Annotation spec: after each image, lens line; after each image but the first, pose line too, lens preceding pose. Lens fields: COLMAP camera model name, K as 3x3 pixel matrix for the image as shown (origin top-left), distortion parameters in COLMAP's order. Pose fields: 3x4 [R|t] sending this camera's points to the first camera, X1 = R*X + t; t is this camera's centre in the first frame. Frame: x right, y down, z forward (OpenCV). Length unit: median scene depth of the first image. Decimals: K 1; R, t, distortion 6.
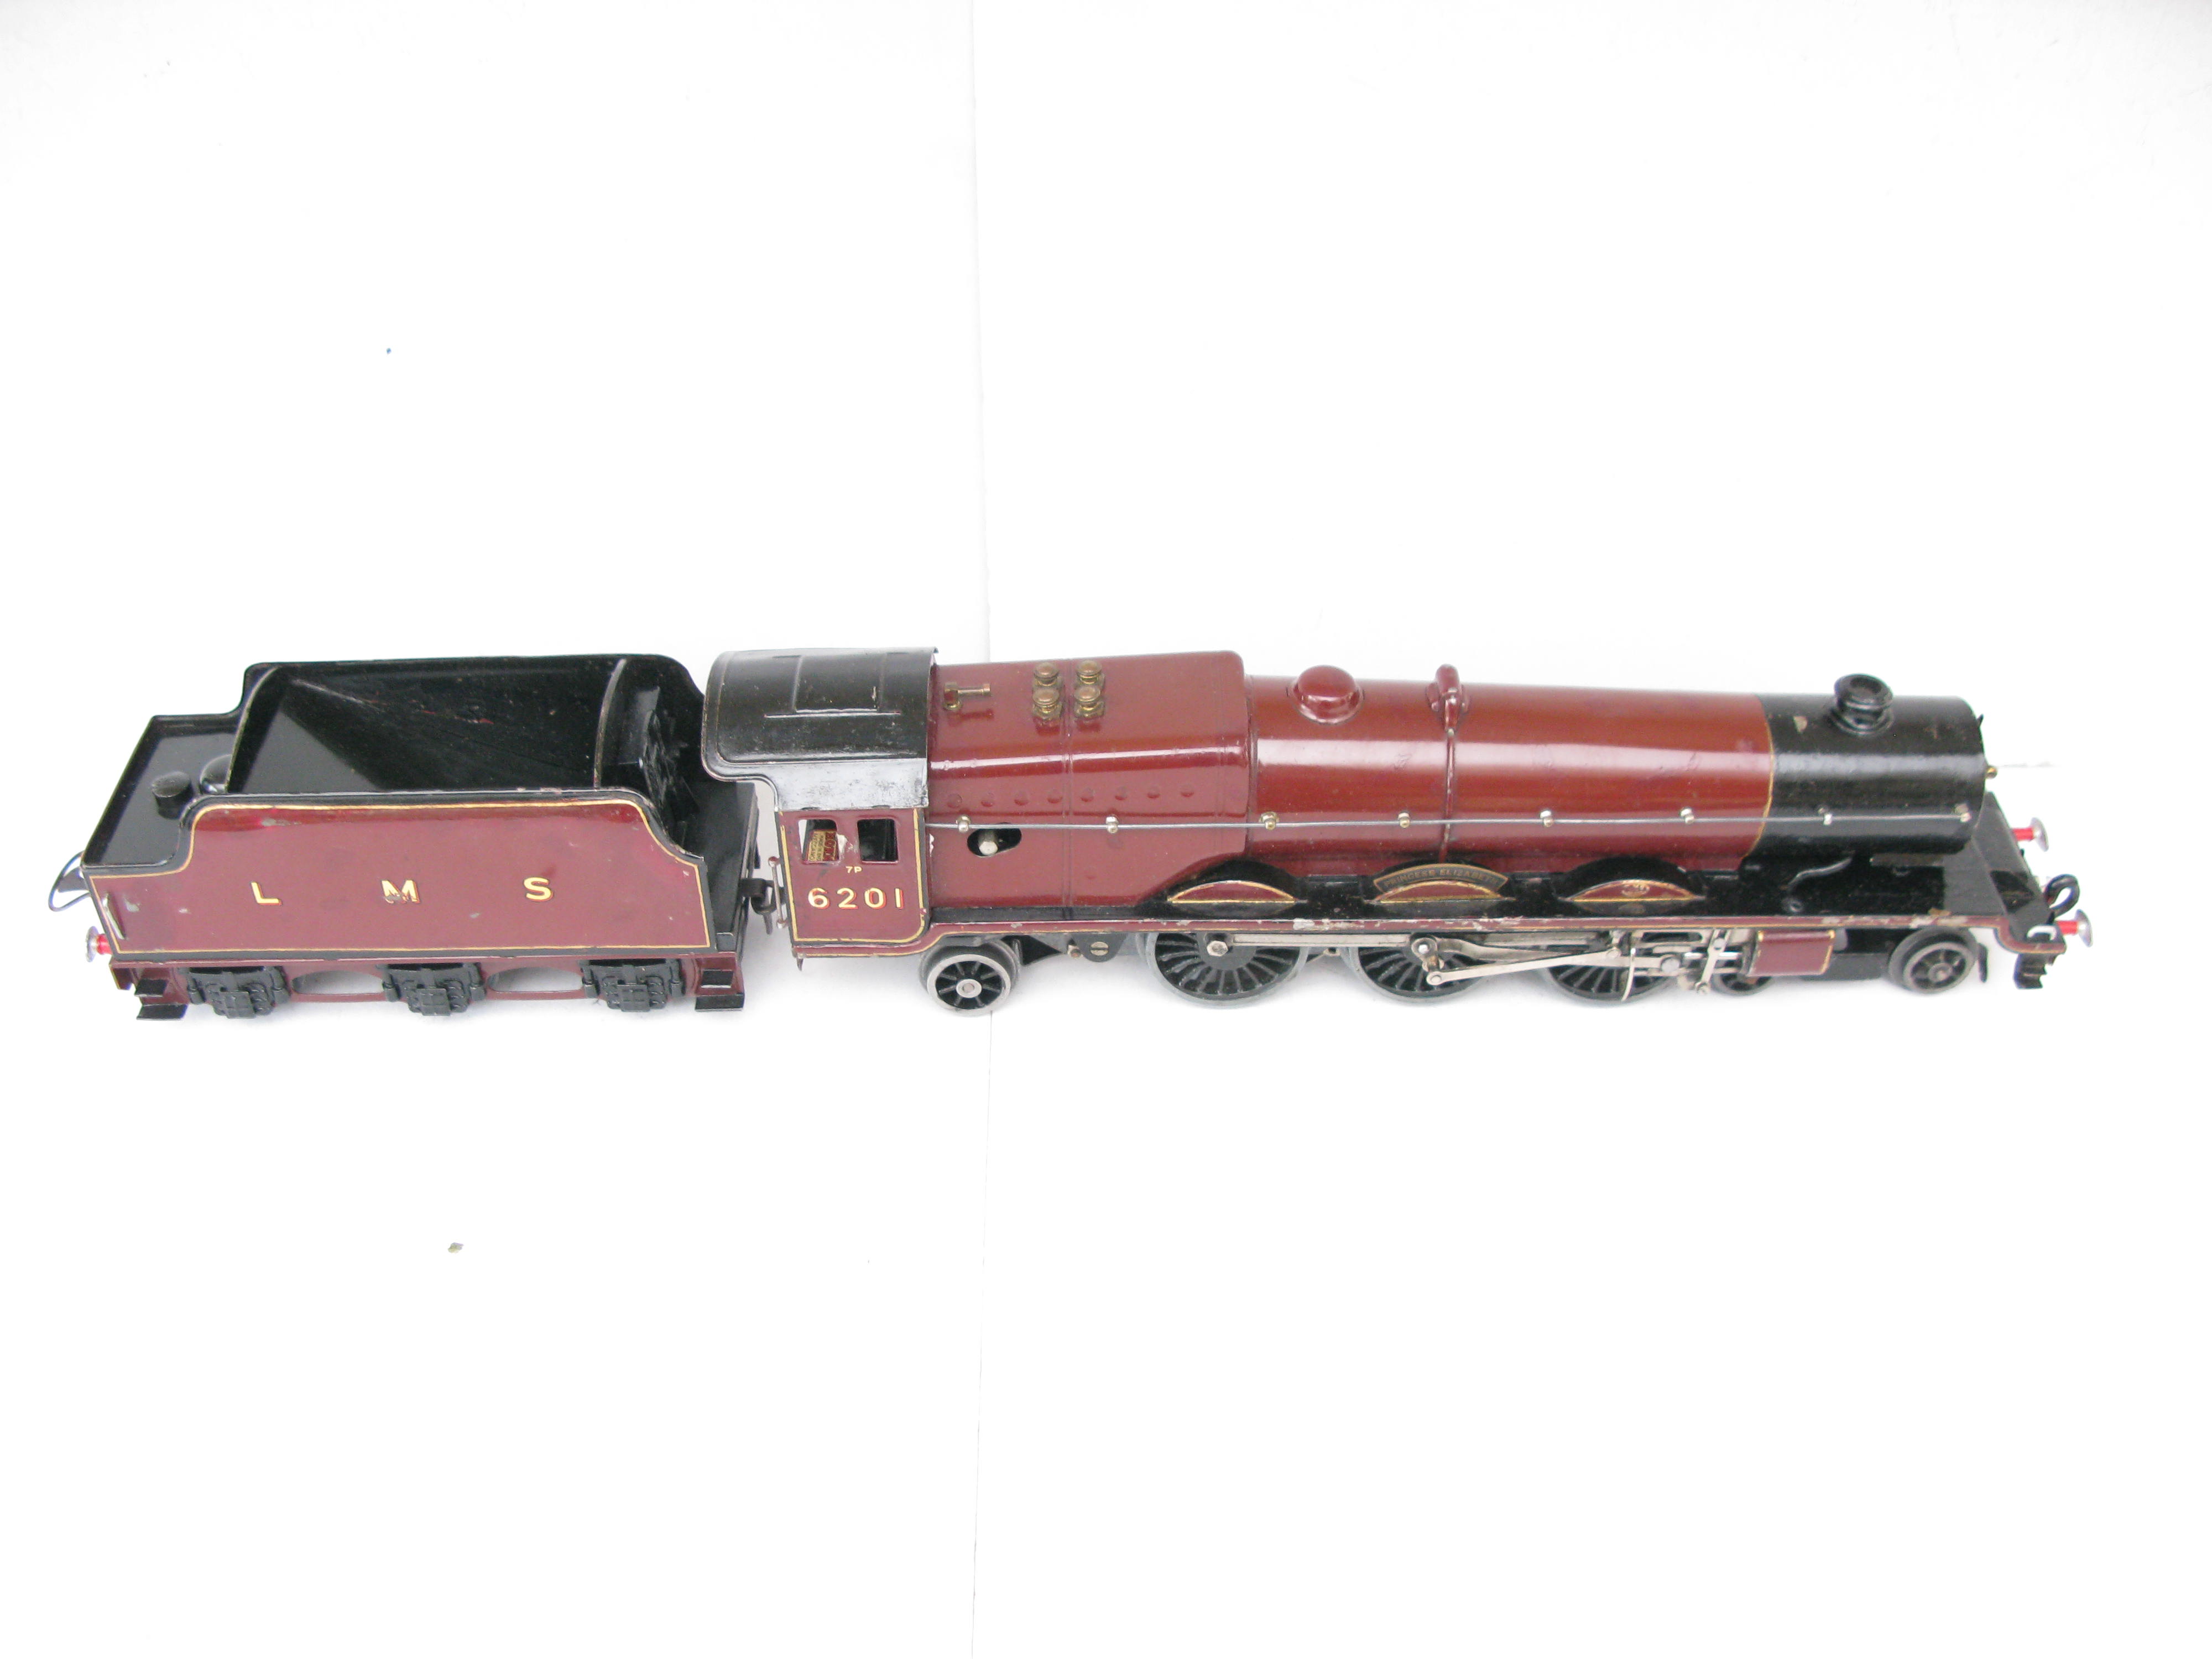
lens RADIAL K [[2243.9, 0, 1106.0], [0, 2243.9, 829.5], [0, 0, 1]] dist [-0.221058, 0.246821]
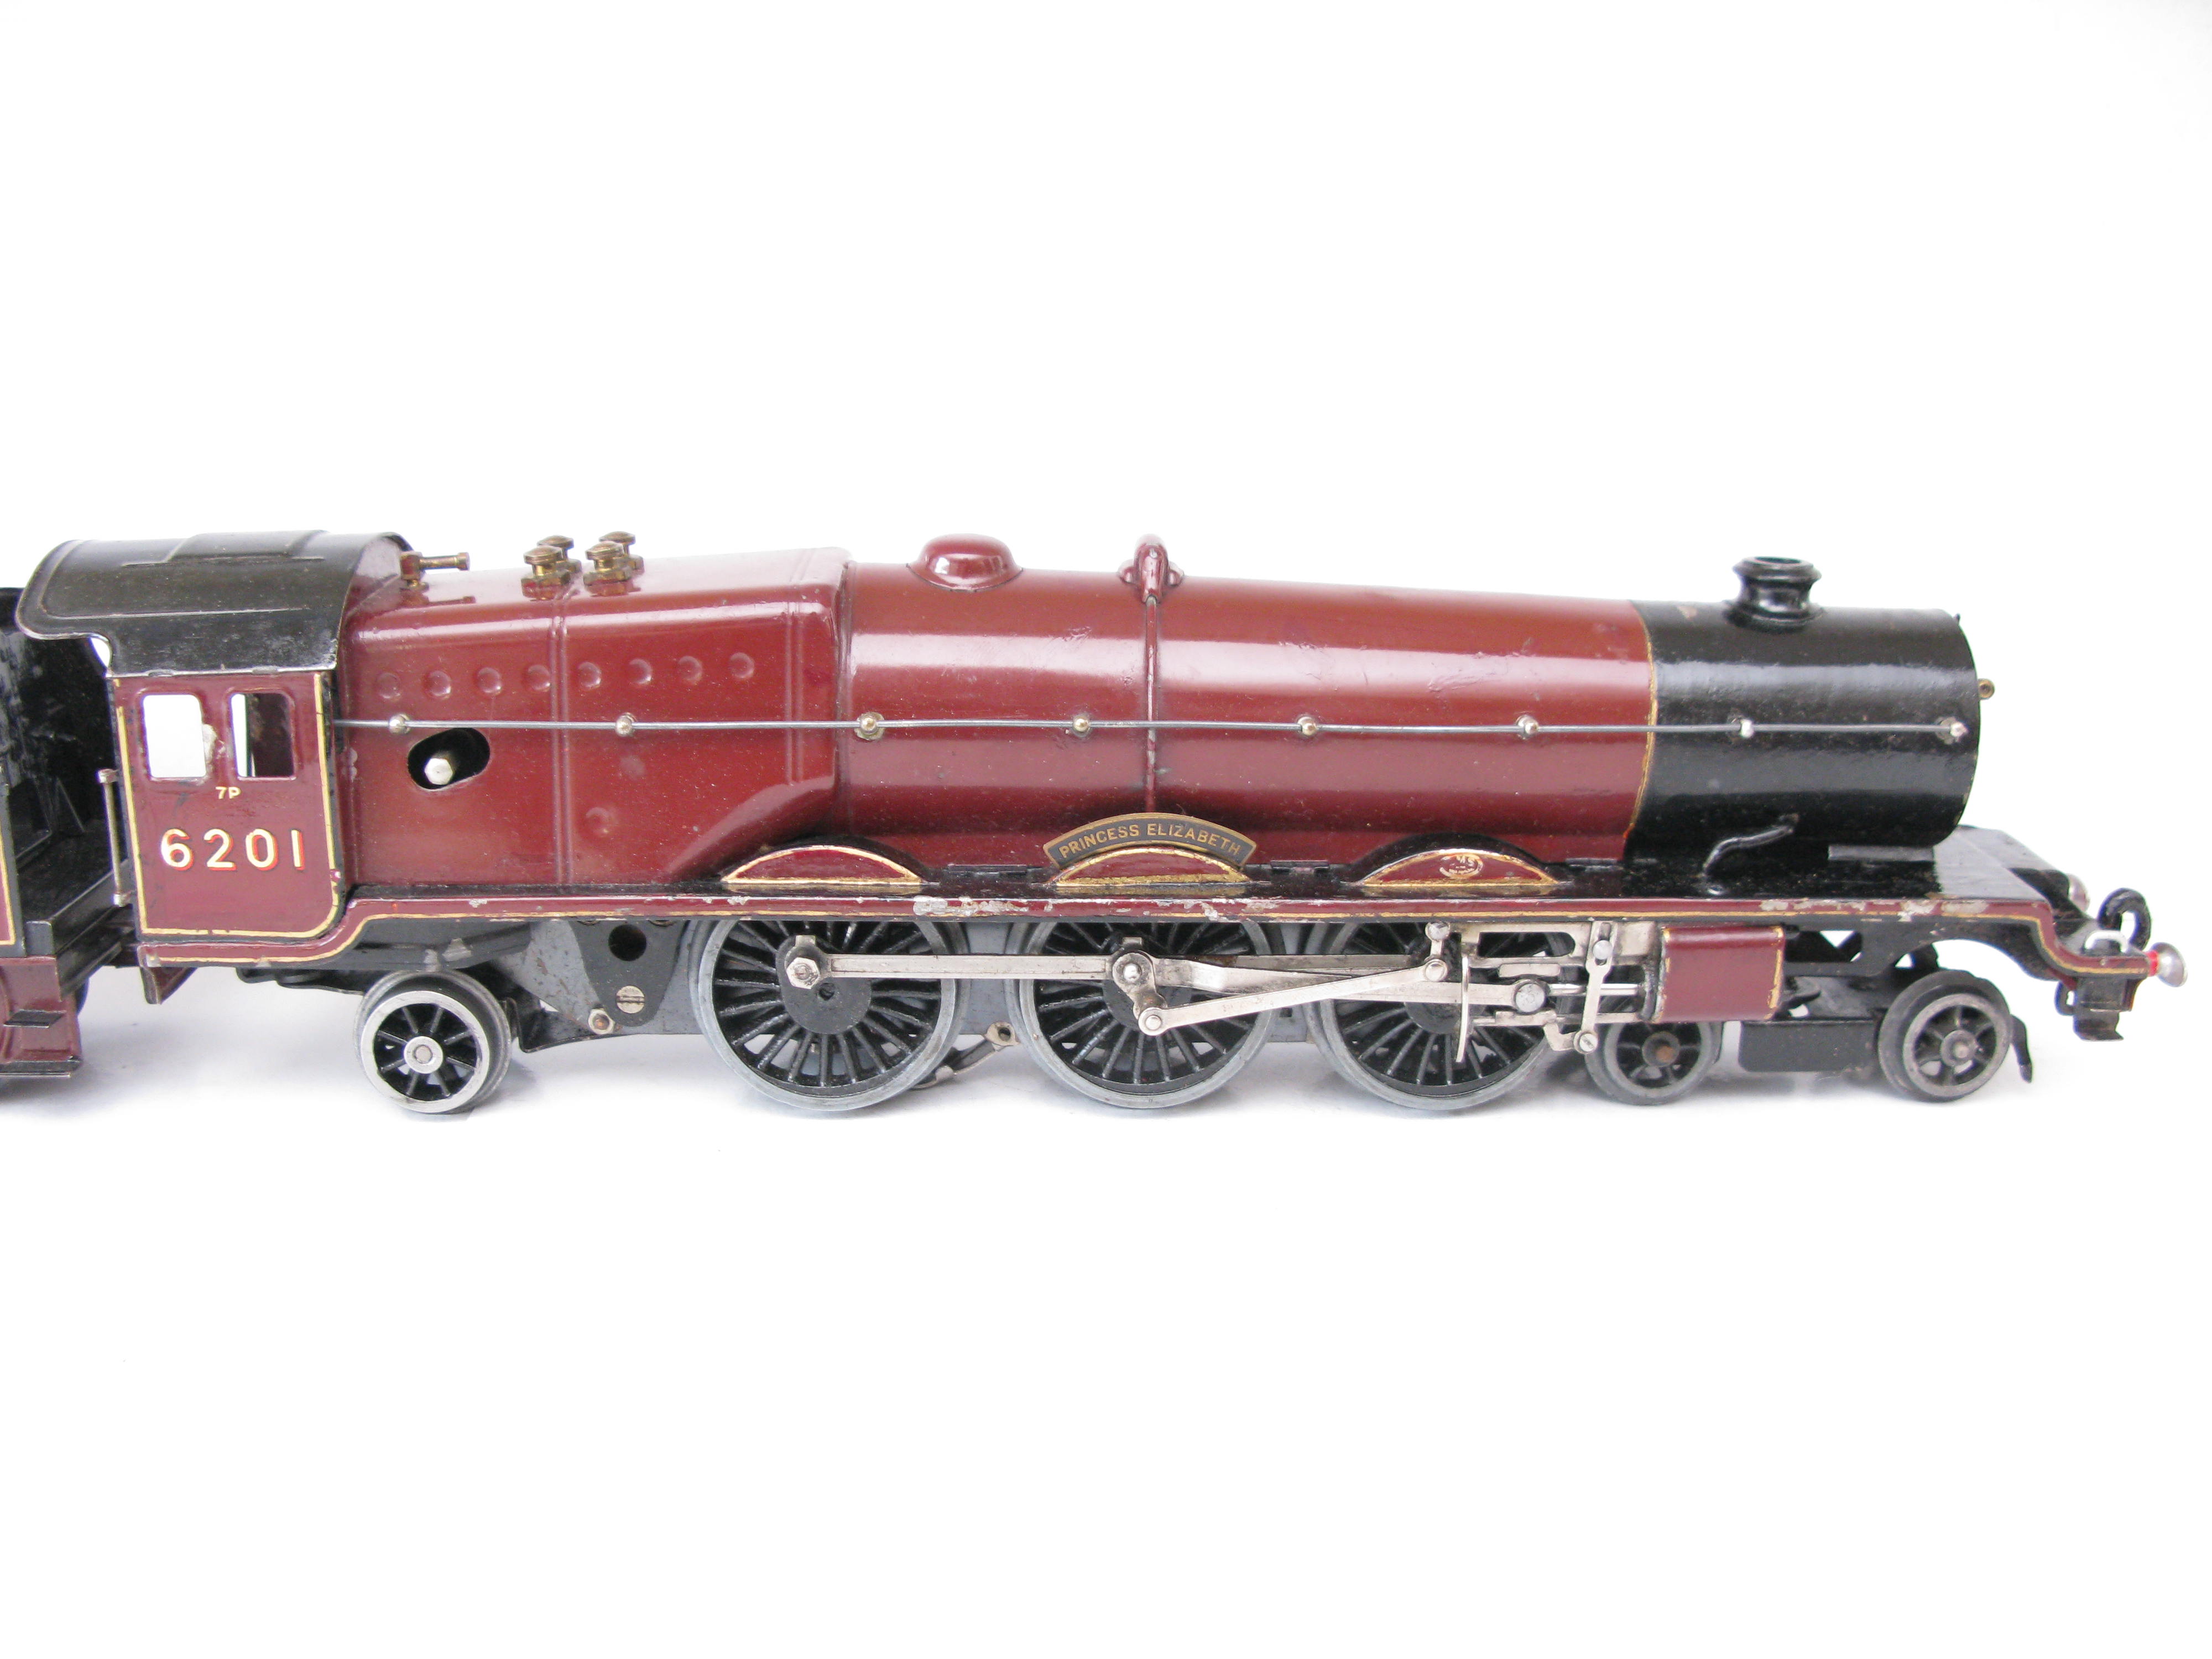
lens RADIAL K [[2243.9, 0, 1106.0], [0, 2243.9, 829.5], [0, 0, 1]] dist [-0.221058, 0.246821]
pose [[0.999731, 0.000905, 0.023184, 0.122117], [0.008288, 0.919387, -0.393267, 0.268544], [-0.021671, 0.393353, 0.919132, 0.409664]]
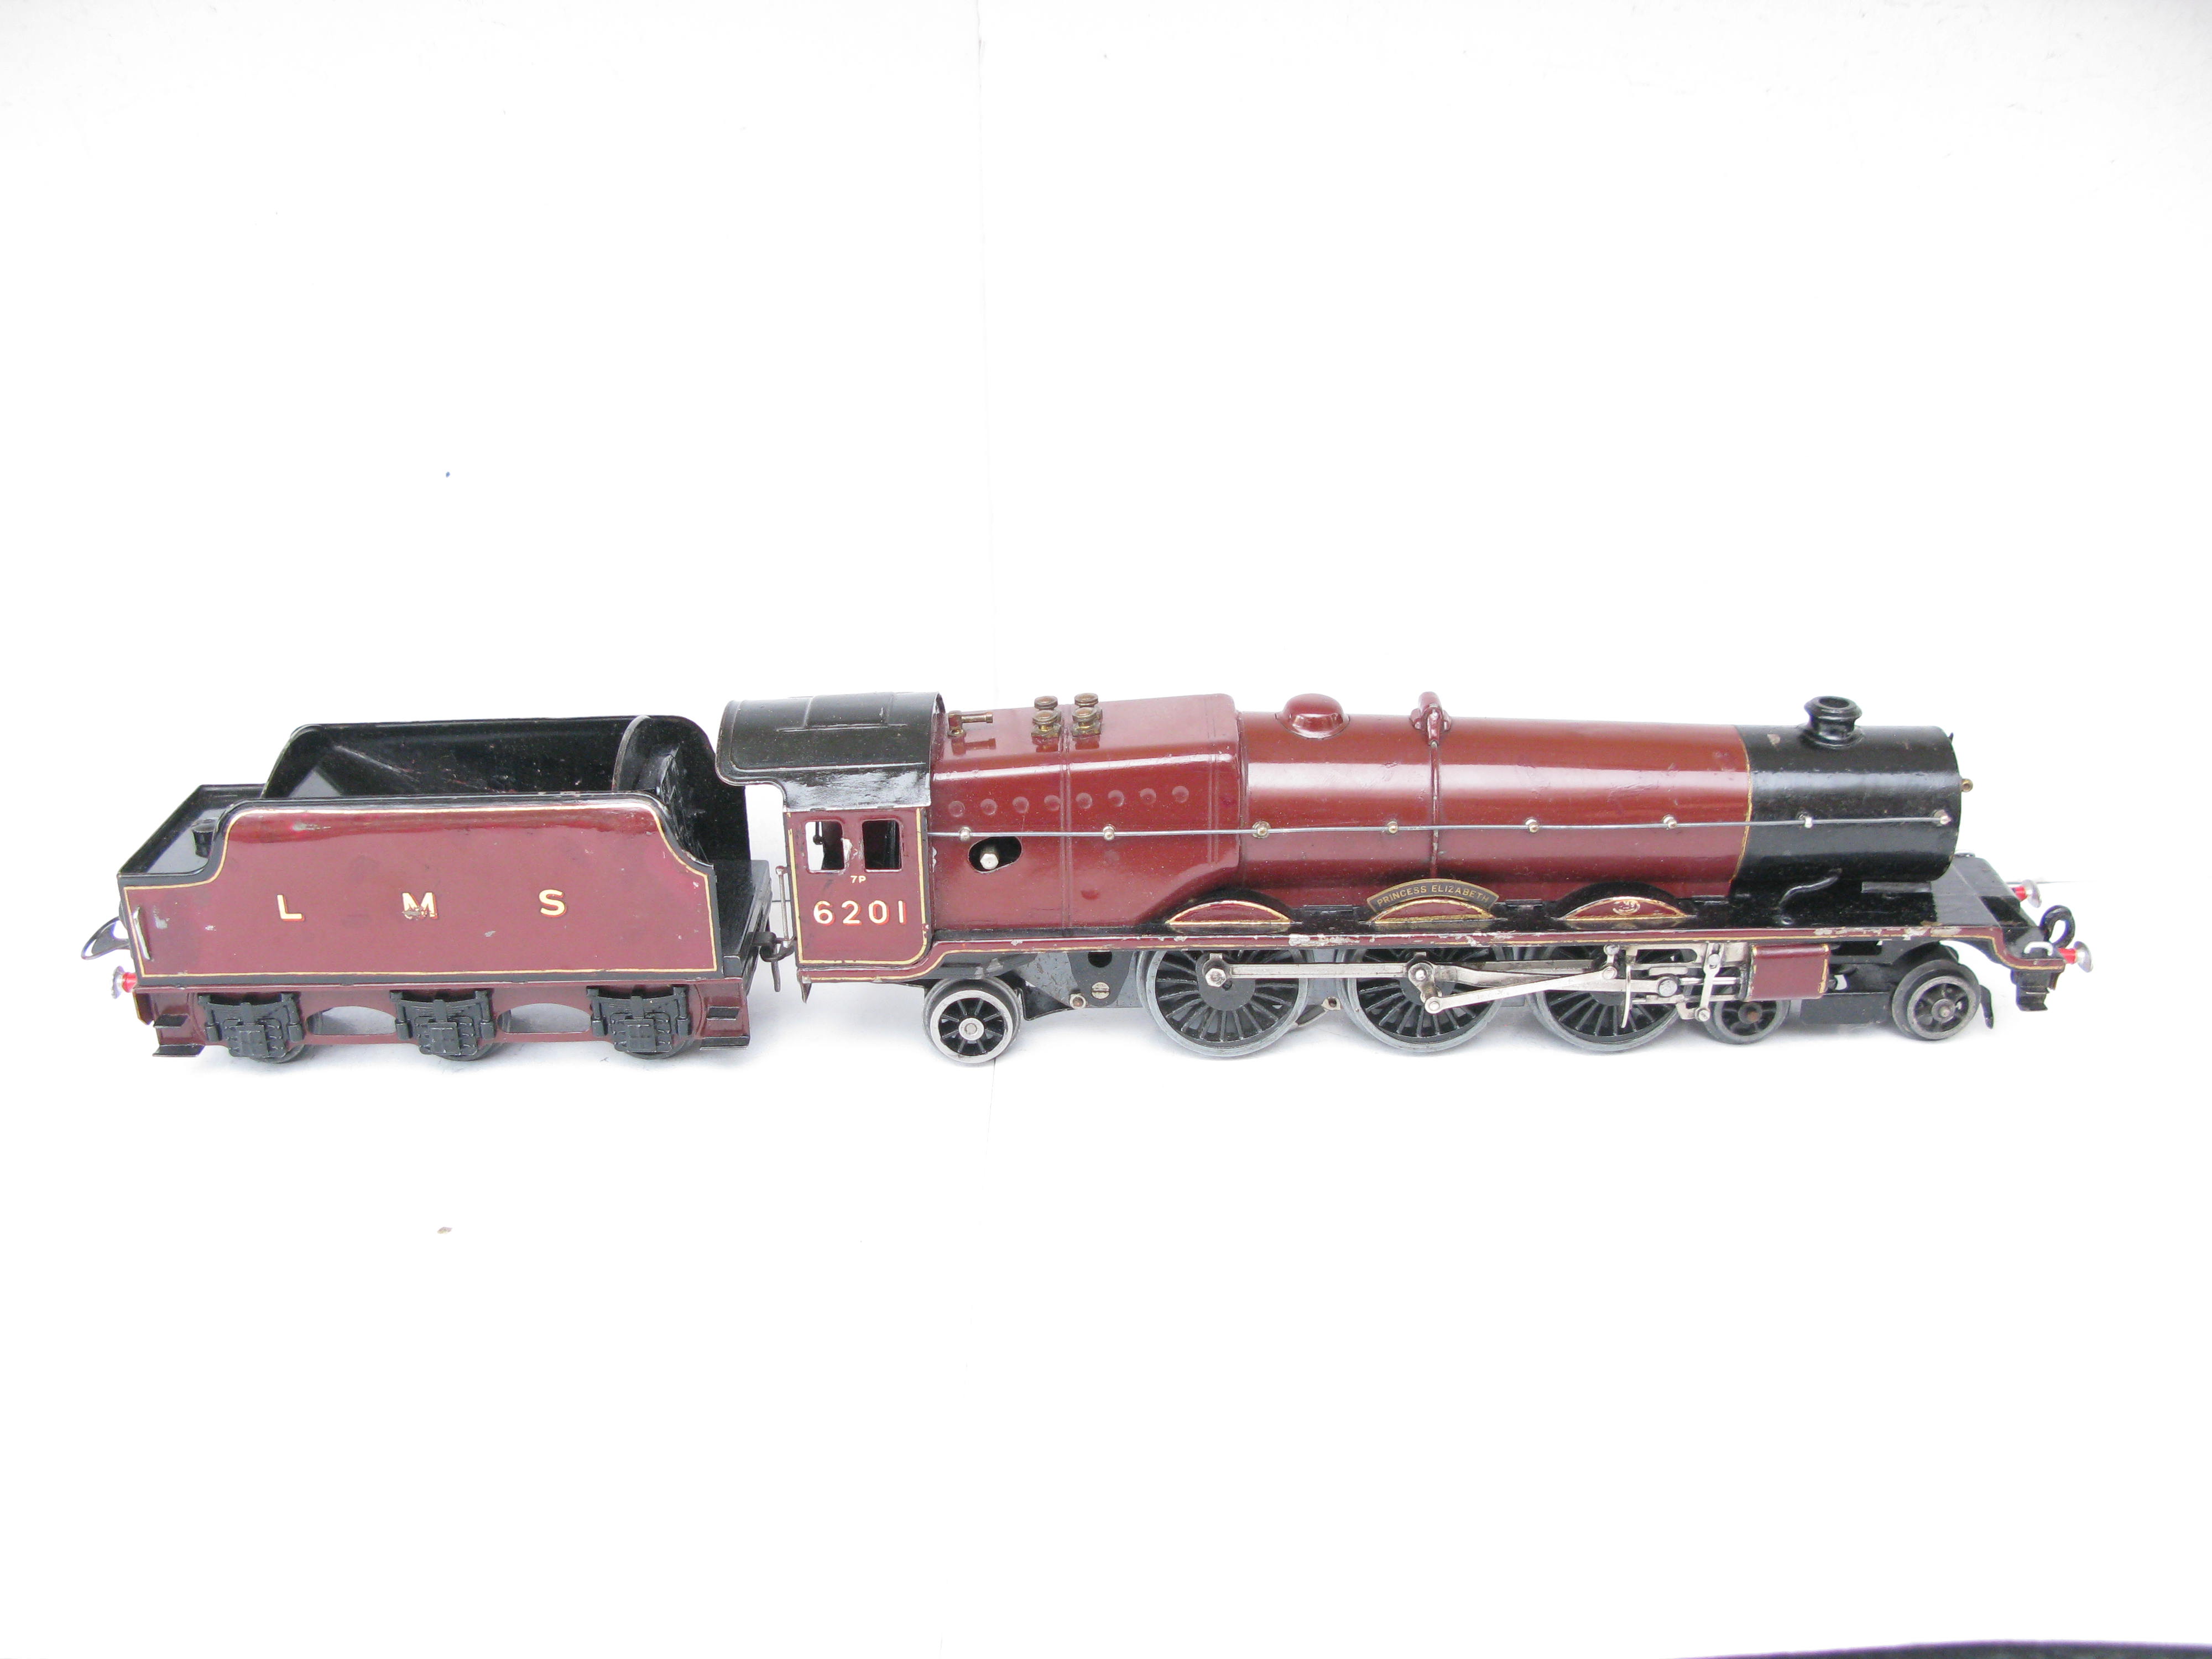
lens RADIAL K [[2243.9, 0, 1106.0], [0, 2243.9, 829.5], [0, 0, 1]] dist [-0.221058, 0.246821]
pose [[0.999577, -0.011405, -0.026769, 0.028206], [0.003568, 0.961079, -0.276250, 0.272688], [0.028878, 0.276038, 0.960713, 0.007552]]
